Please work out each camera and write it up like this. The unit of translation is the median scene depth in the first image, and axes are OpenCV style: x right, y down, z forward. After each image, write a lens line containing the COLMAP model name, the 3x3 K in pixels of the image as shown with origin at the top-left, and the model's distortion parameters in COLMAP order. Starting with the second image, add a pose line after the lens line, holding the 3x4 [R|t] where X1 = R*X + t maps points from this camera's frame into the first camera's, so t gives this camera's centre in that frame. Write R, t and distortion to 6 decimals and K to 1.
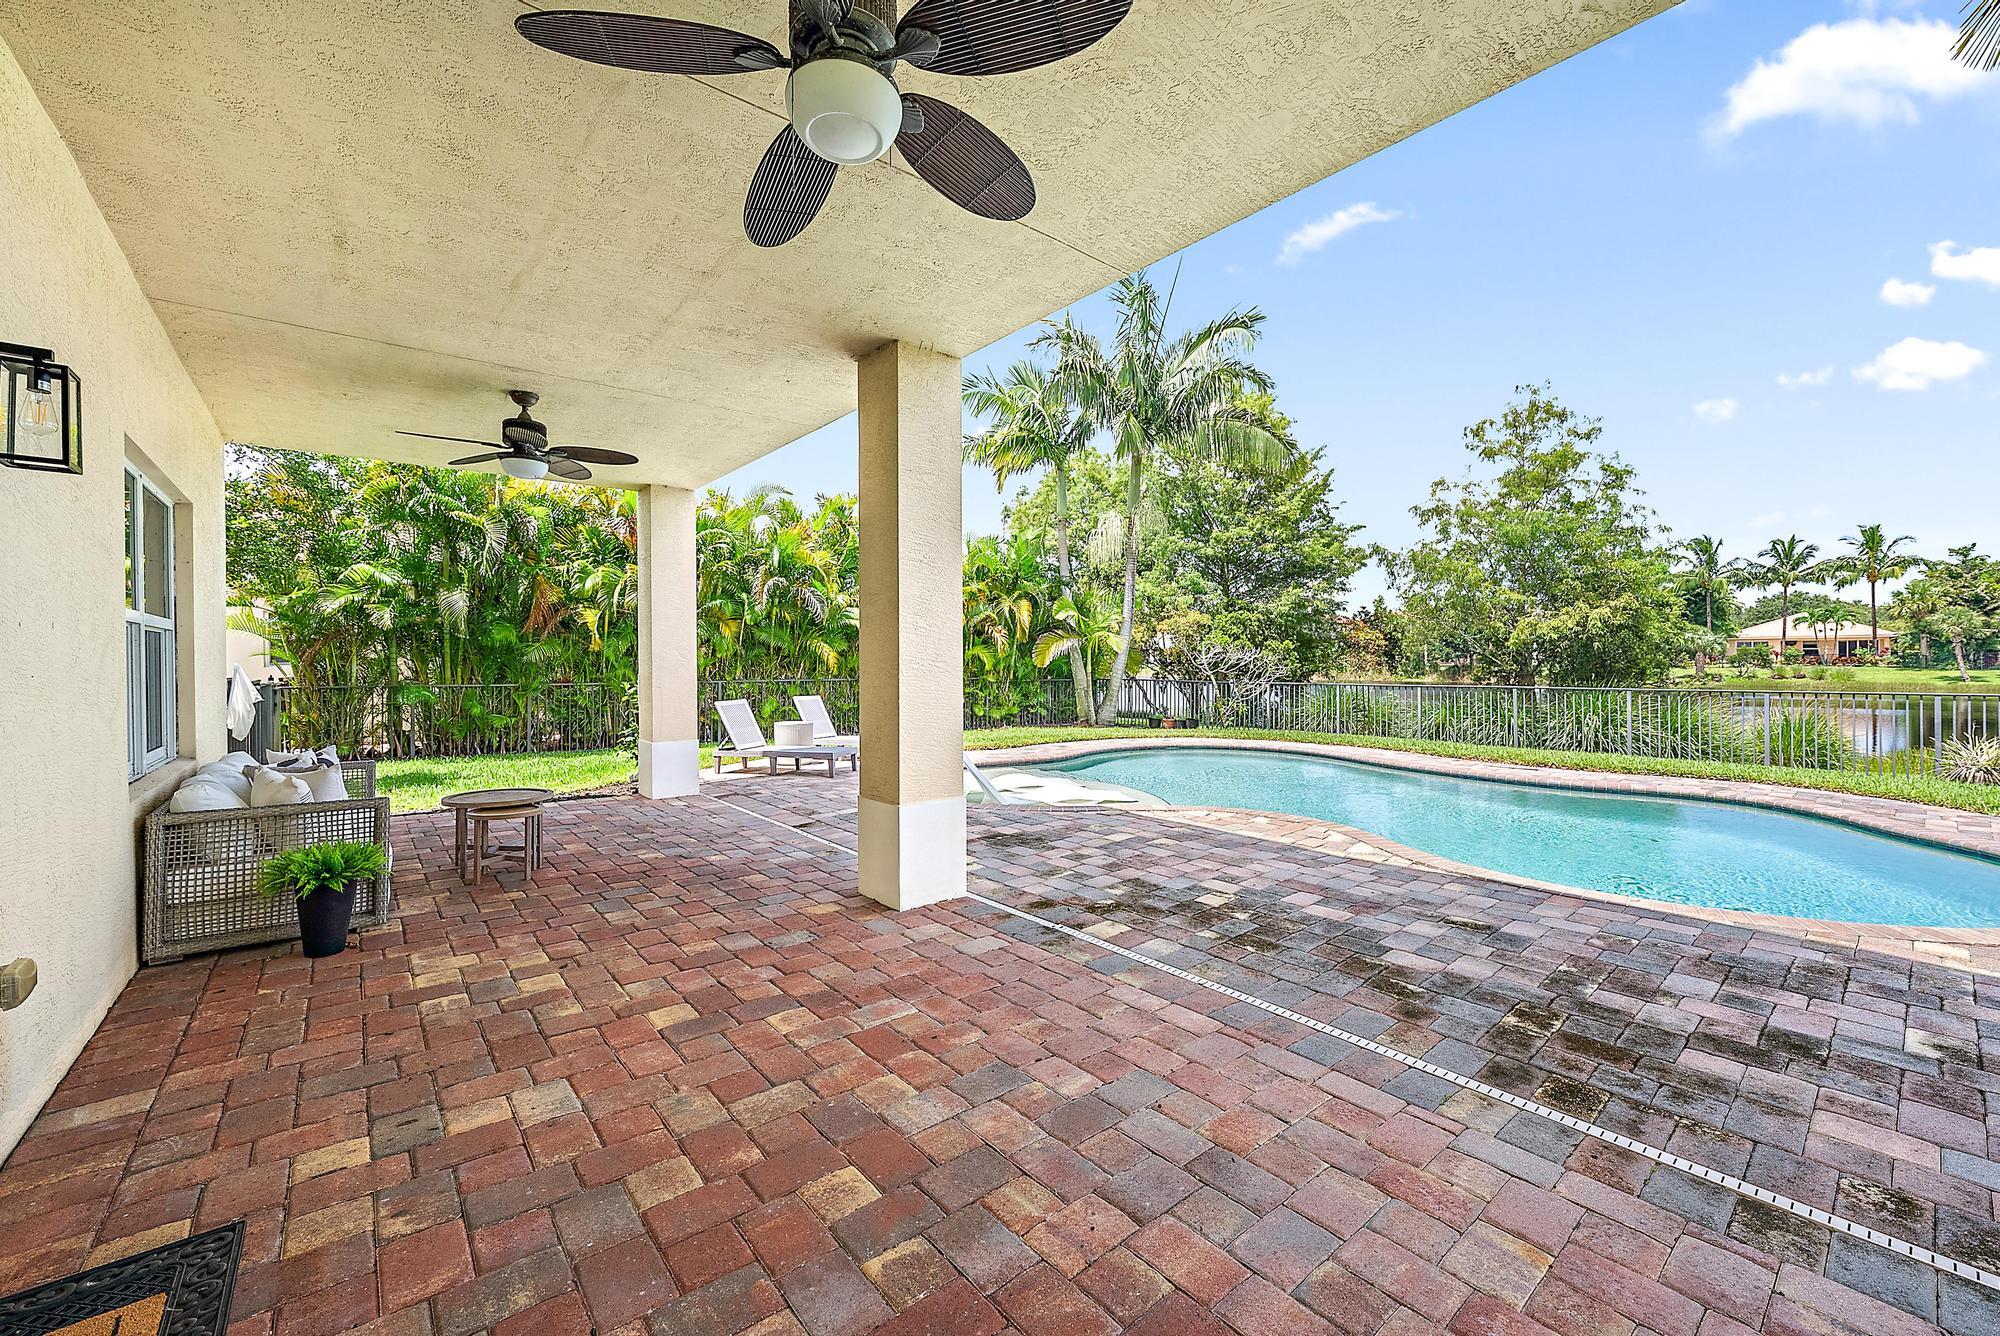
lens RADIAL K [[782.7, 0, 1000.0], [0, 782.7, 668.0], [0, 0, 1]] dist [-0.022155, 0.005897]
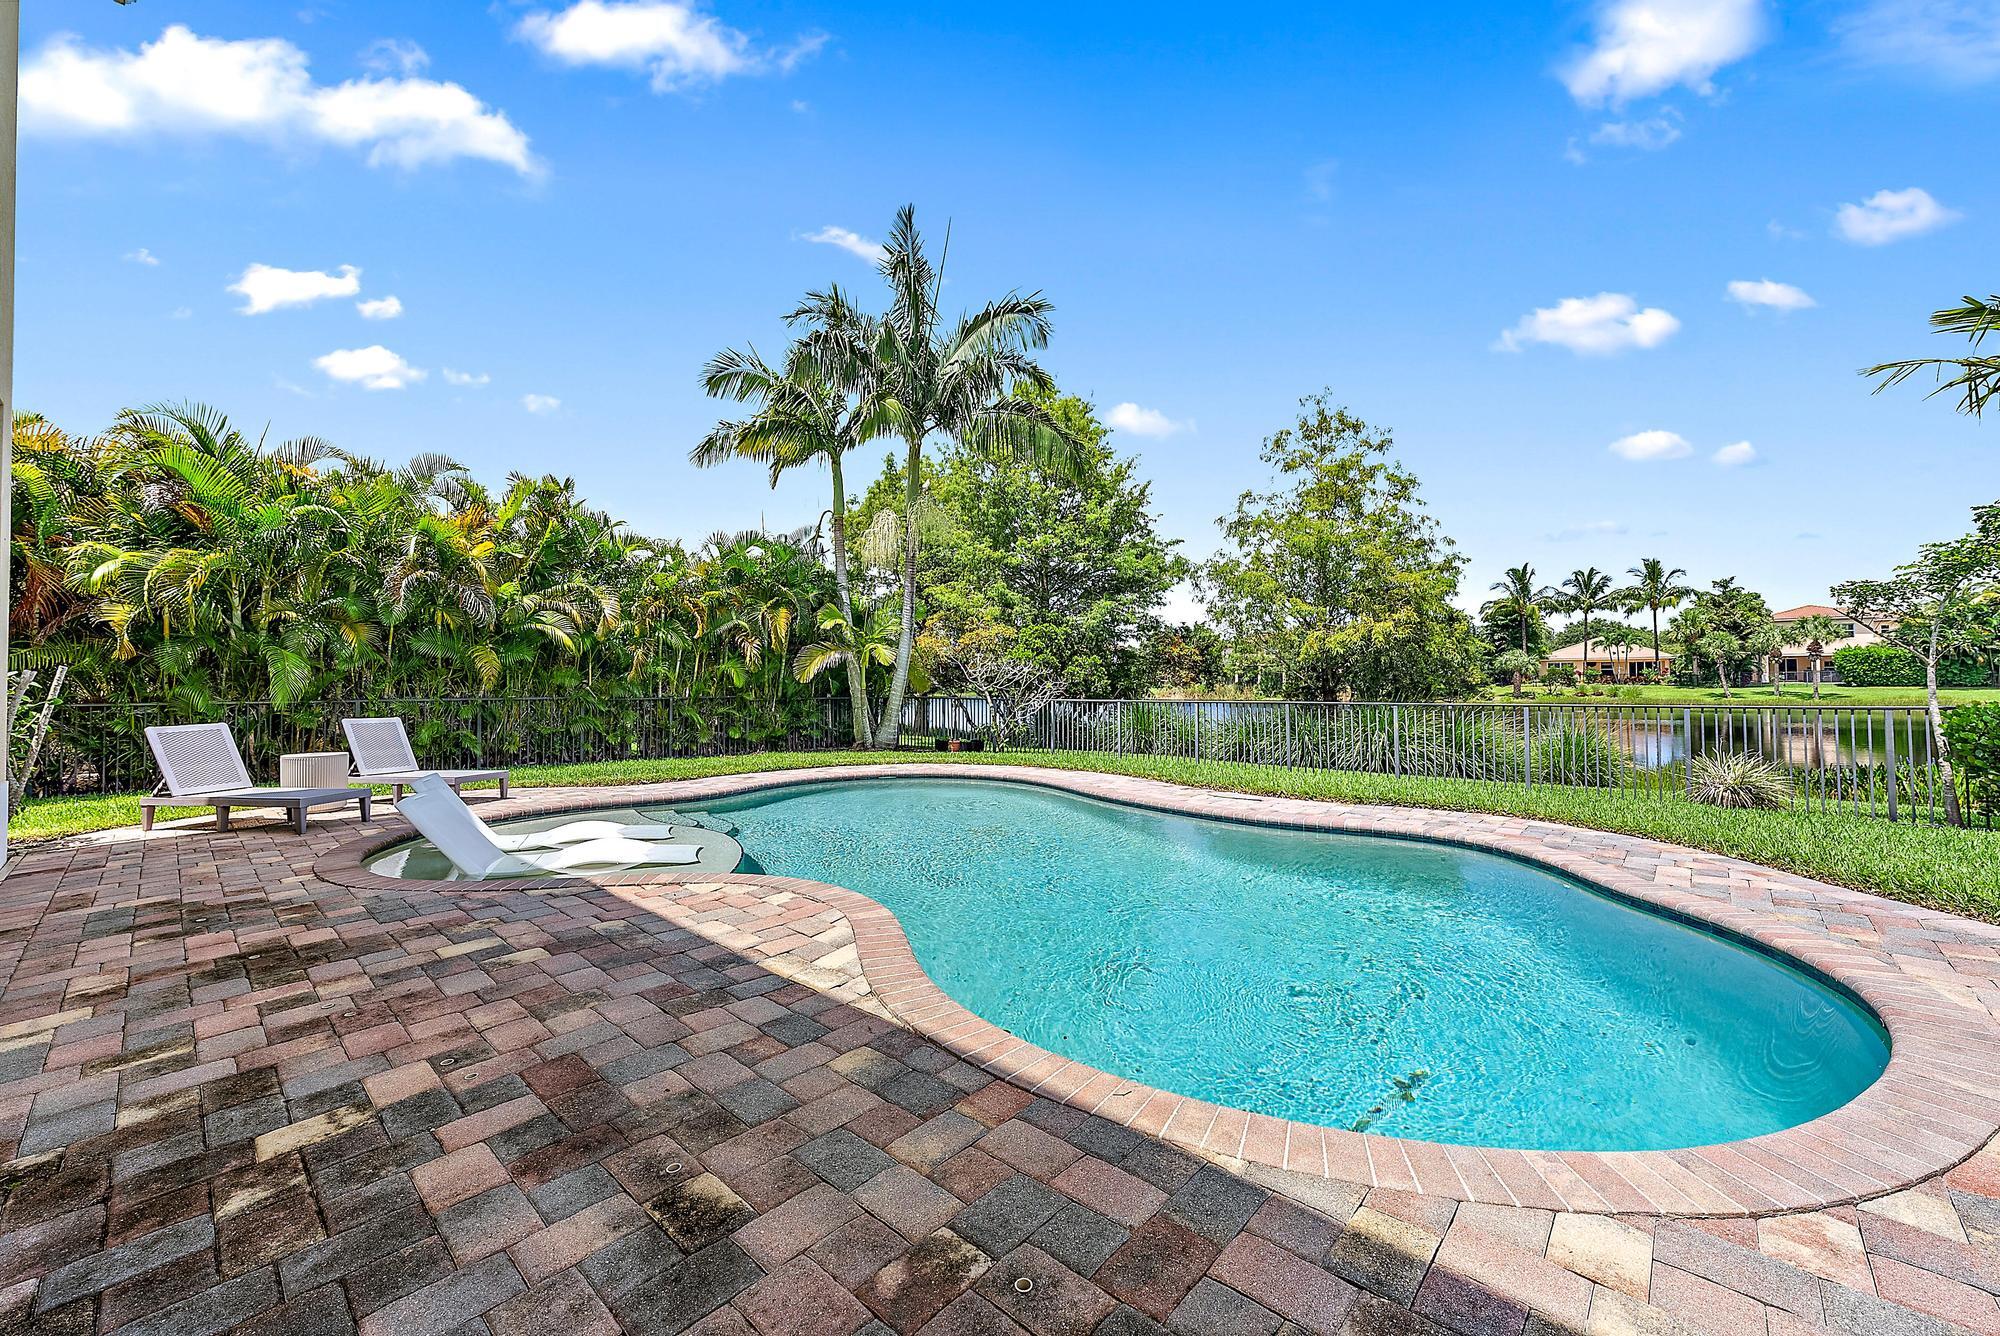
lens RADIAL K [[775.0, 0, 1000.0], [0, 775.0, 668.0], [0, 0, 1]] dist [-0.002448, -0.000351]
pose [[0.989720, 0.001877, 0.143009, 0.117490], [0.001865, 0.999659, -0.026028, 0.003926], [-0.143009, 0.026027, 0.989379, 0.084558]]
